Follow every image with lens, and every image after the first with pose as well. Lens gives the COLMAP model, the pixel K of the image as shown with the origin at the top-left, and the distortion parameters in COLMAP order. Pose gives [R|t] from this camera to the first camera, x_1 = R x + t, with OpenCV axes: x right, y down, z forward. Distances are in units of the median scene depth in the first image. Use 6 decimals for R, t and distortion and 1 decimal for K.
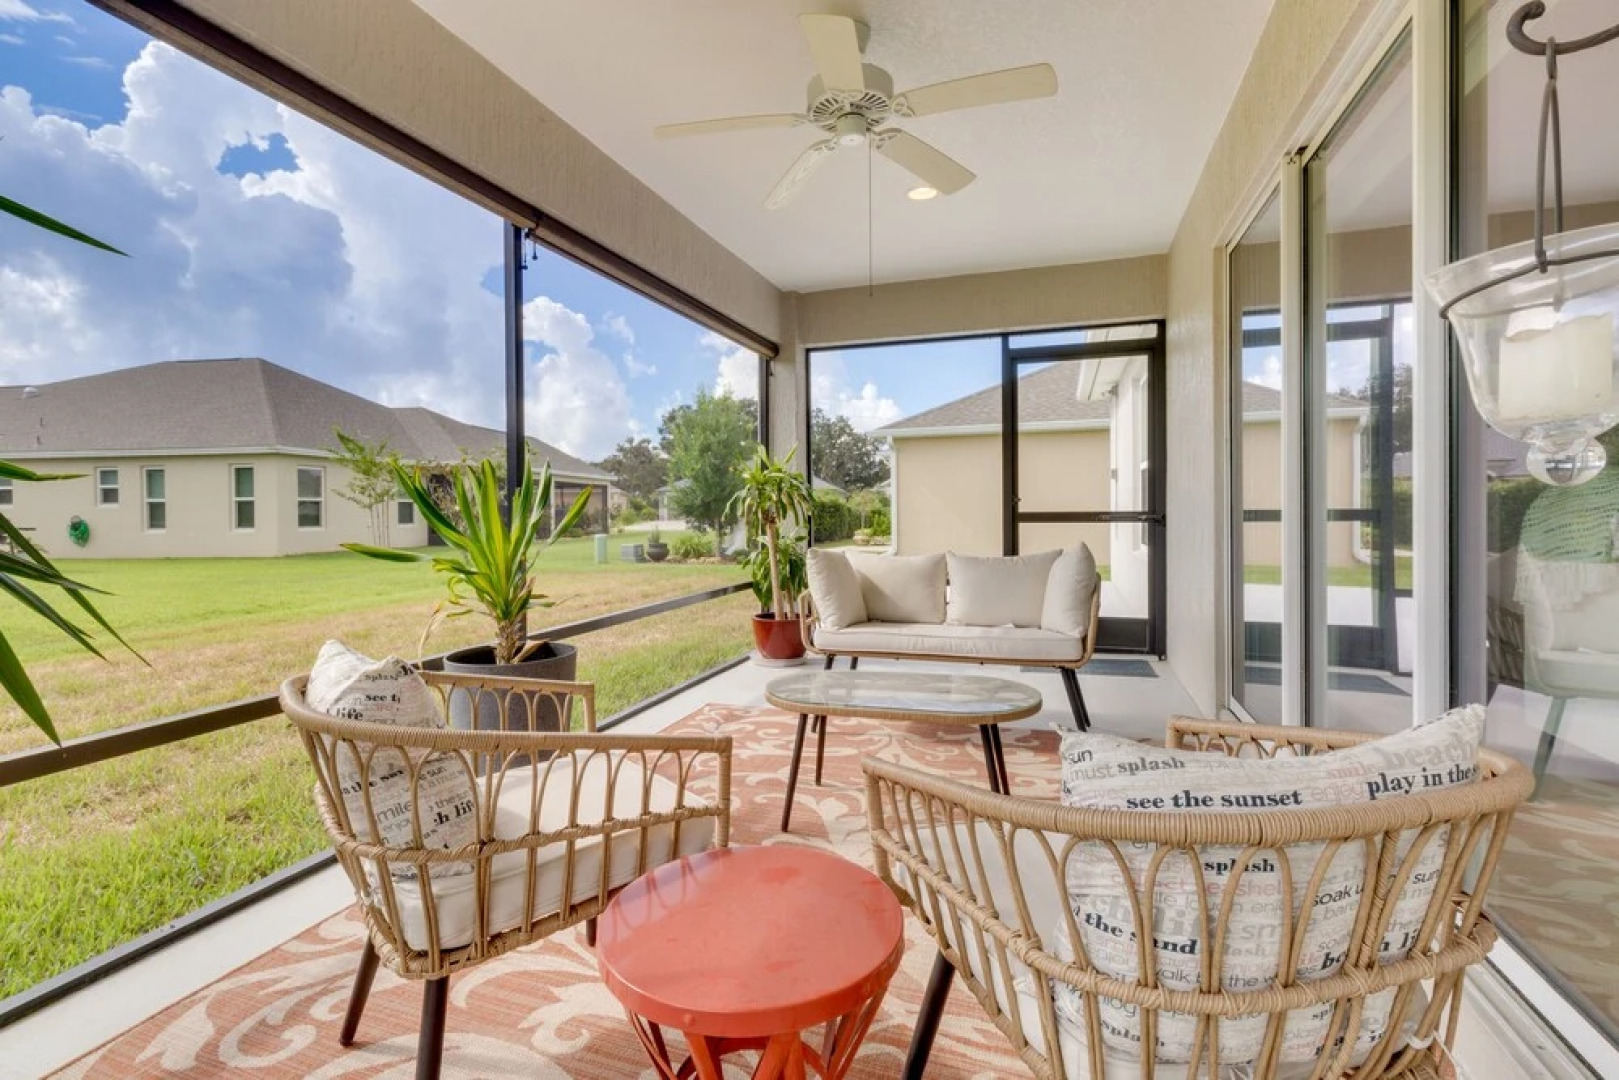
lens RADIAL K [[753.2, 0, 777.5], [0, 753.2, 522.1], [0, 0, 1]] dist [-0.001473, 0.000006]
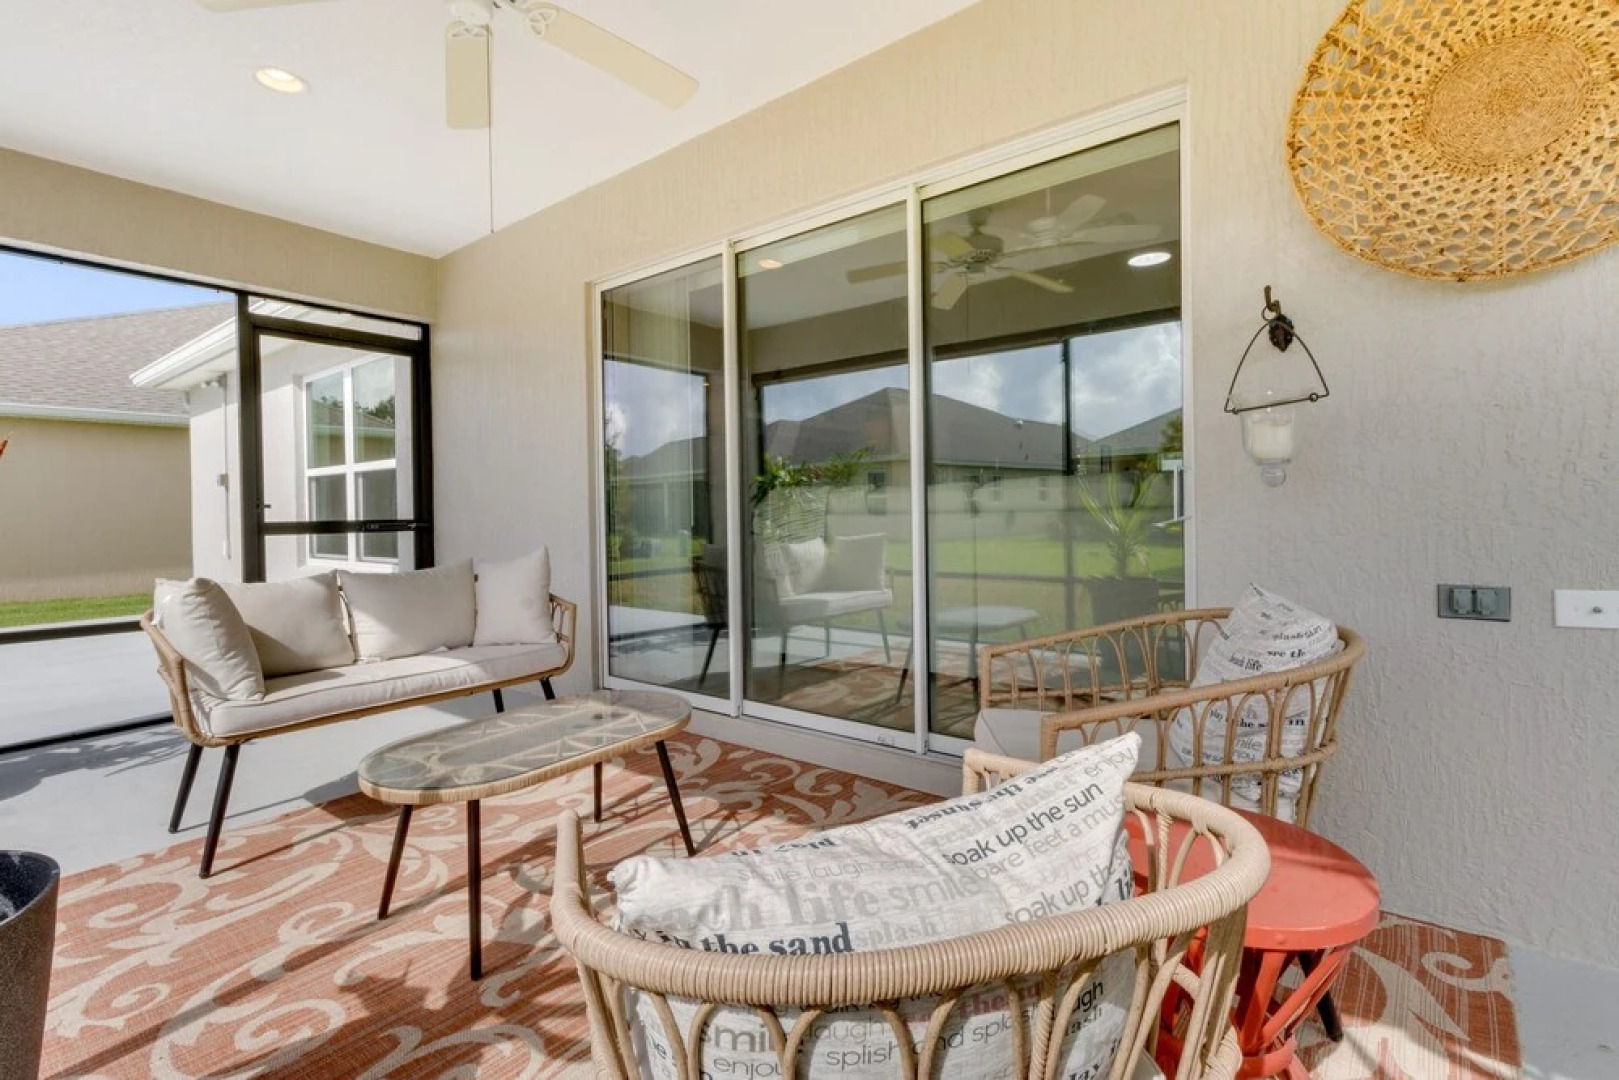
lens RADIAL K [[753.2, 0, 777.5], [0, 753.2, 522.1], [0, 0, 1]] dist [-0.001473, 0.000006]
pose [[0.326845, -0.010513, 0.945020, -0.252827], [0.023961, 0.999709, 0.002834, -0.002850], [-0.944774, 0.021718, 0.327001, 0.235471]]
